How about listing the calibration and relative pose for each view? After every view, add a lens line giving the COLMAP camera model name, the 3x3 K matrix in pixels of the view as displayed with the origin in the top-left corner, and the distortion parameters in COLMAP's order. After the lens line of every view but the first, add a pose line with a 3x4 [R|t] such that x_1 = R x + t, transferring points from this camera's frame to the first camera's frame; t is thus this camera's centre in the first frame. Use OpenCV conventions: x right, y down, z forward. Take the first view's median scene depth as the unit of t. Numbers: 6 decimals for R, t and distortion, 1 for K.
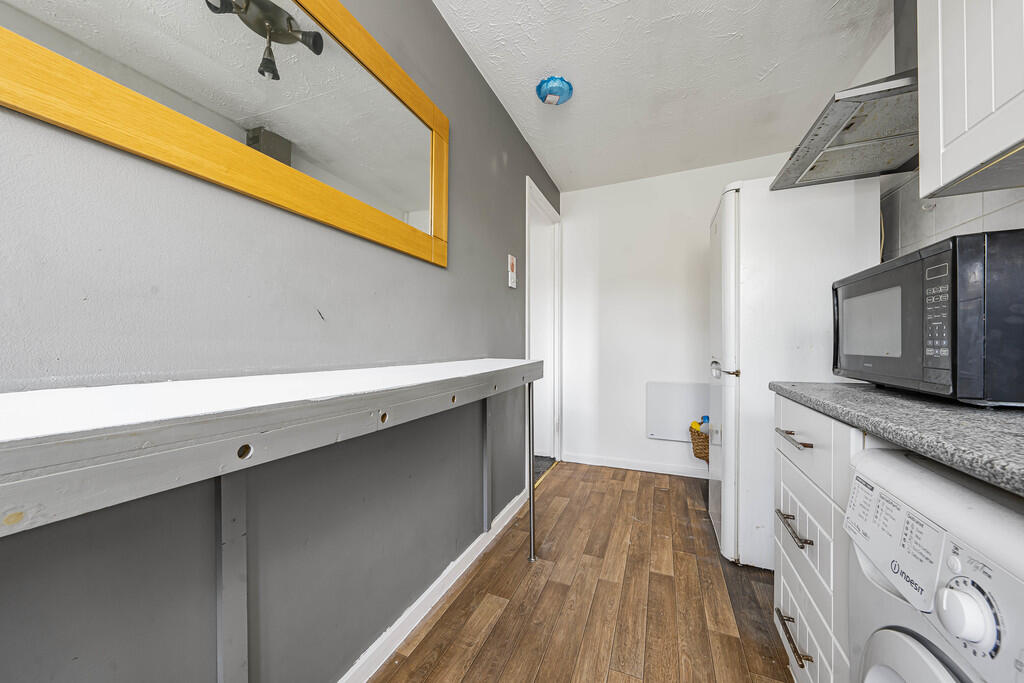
lens RADIAL K [[356.7, 0, 509.8], [0, 356.7, 343.4], [0, 0, 1]] dist [-0.020090, 0.001239]
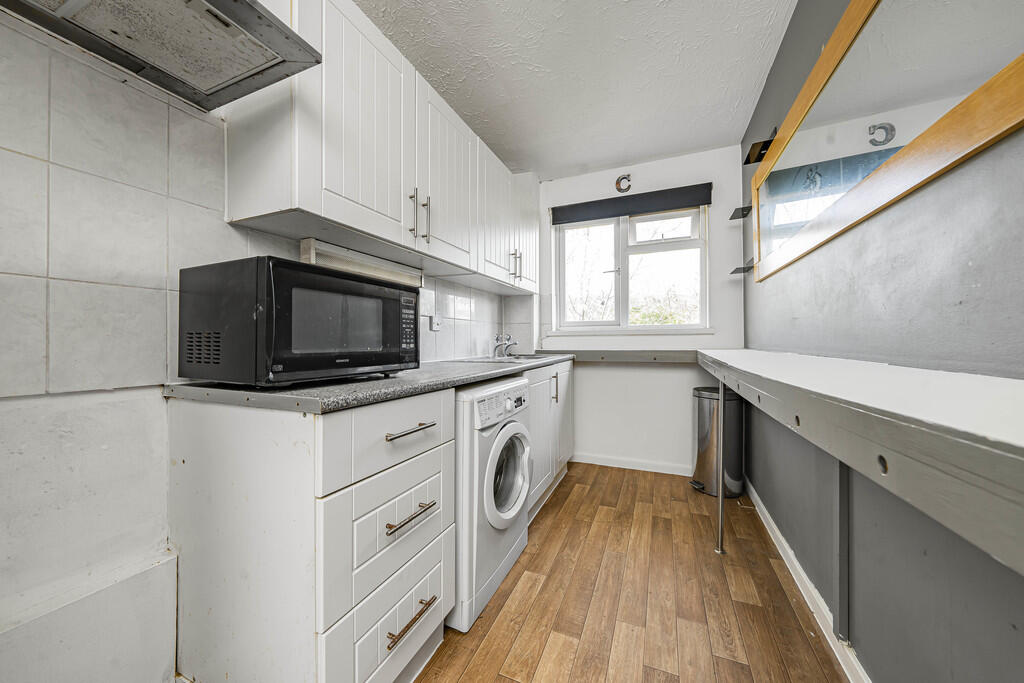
lens RADIAL K [[356.7, 0, 514.8], [0, 356.7, 340.6], [0, 0, 1]] dist [-0.020090, 0.001239]
pose [[-0.999833, 0.014374, -0.011291, 0.616192], [0.014443, 0.999877, -0.006087, 0.011630], [0.011202, -0.006249, -0.999918, 2.019934]]
